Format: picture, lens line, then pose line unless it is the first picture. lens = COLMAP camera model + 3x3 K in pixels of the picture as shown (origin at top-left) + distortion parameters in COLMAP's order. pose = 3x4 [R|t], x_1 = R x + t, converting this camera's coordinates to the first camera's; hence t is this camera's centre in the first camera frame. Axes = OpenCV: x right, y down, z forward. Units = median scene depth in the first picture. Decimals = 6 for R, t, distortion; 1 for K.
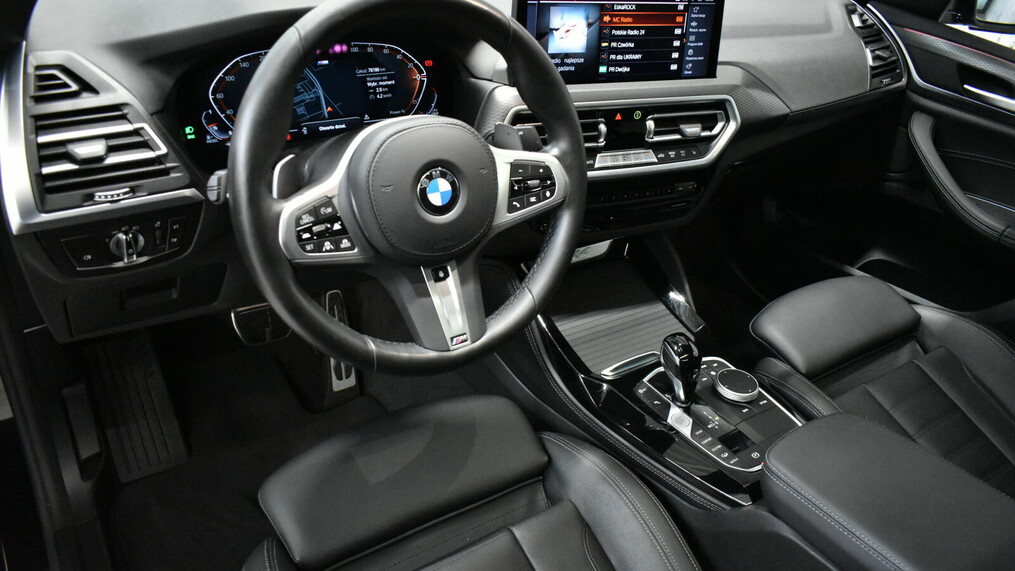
lens RADIAL K [[762.4, 0, 510.9], [0, 762.4, 293.7], [0, 0, 1]] dist [-0.024909, 0.002201]
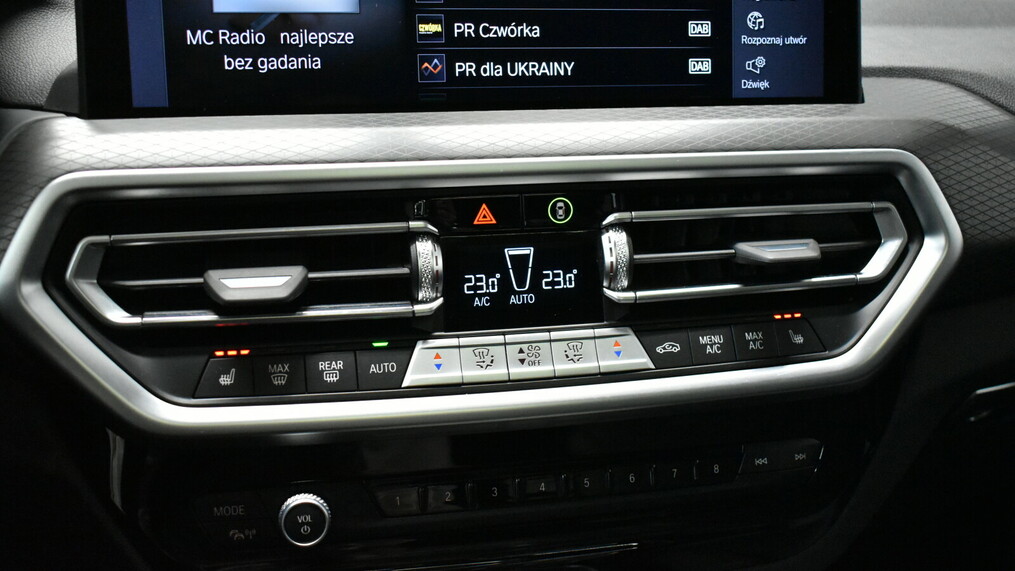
lens RADIAL K [[1032.7, 0, 509.1], [0, 1032.7, 276.5], [0, 0, 1]] dist [-0.039099, 0.000000]
pose [[0.970909, -0.029940, -0.237569, 0.266932], [-0.041269, 0.956382, -0.289191, -0.103735], [0.235865, 0.290582, 0.927324, 0.698019]]
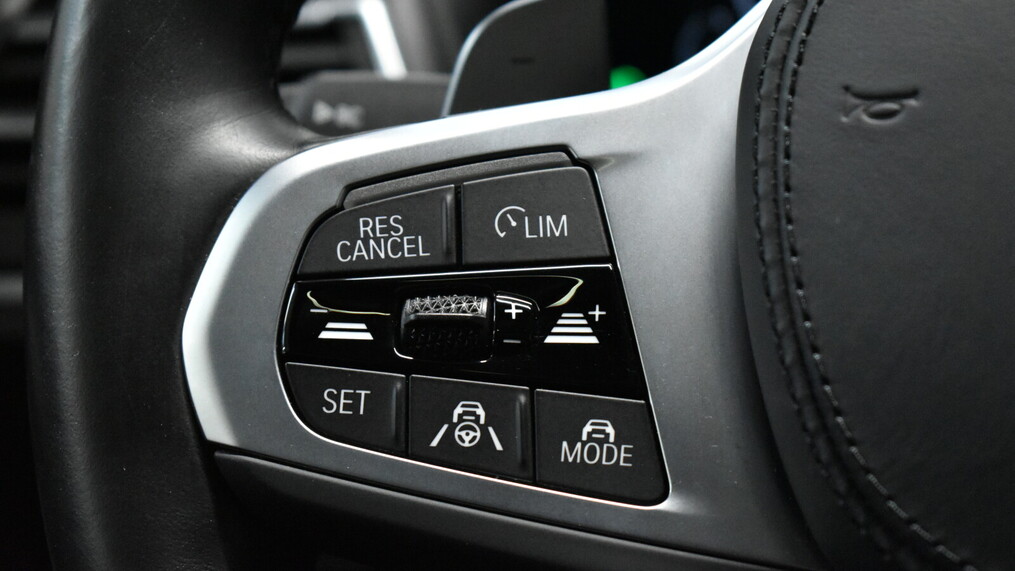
lens RADIAL K [[2401.0, 0, 506.9], [0, 2401.0, 285.4], [0, 0, 1]] dist [-0.066117, 0.000000]
pose [[0.609985, 0.013621, -0.792296, 0.120948], [-0.313106, 0.922632, -0.225198, 0.015723], [0.727930, 0.385440, 0.567057, 0.511904]]
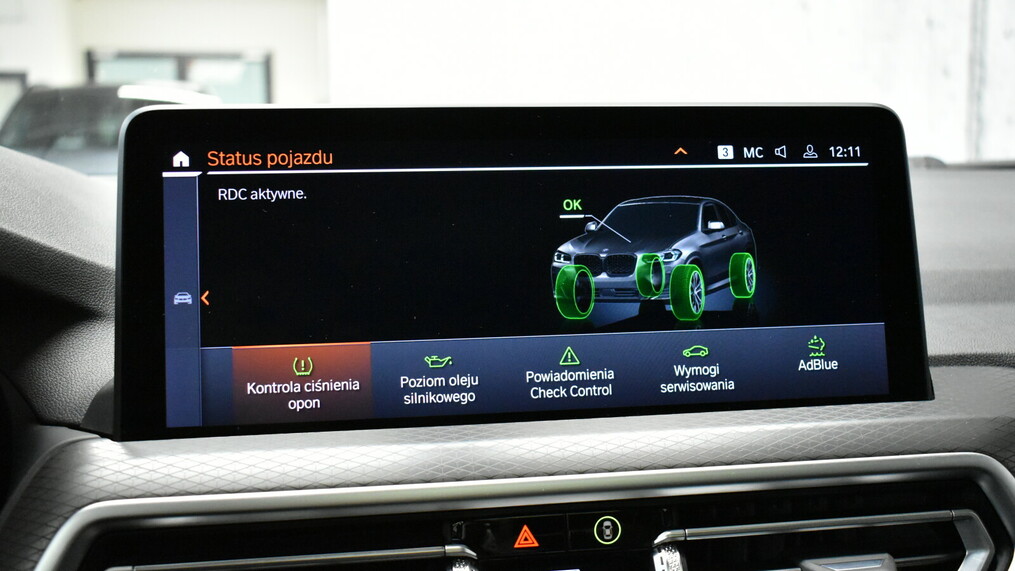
lens RADIAL K [[1032.7, 0, 505.3], [0, 1032.7, 291.2], [0, 0, 1]] dist [-0.039099, 0.000000]
pose [[0.946980, -0.100089, -0.305306, 0.280831], [-0.059850, 0.878657, -0.473688, -0.145999], [0.315670, 0.466845, 0.826080, 0.706841]]
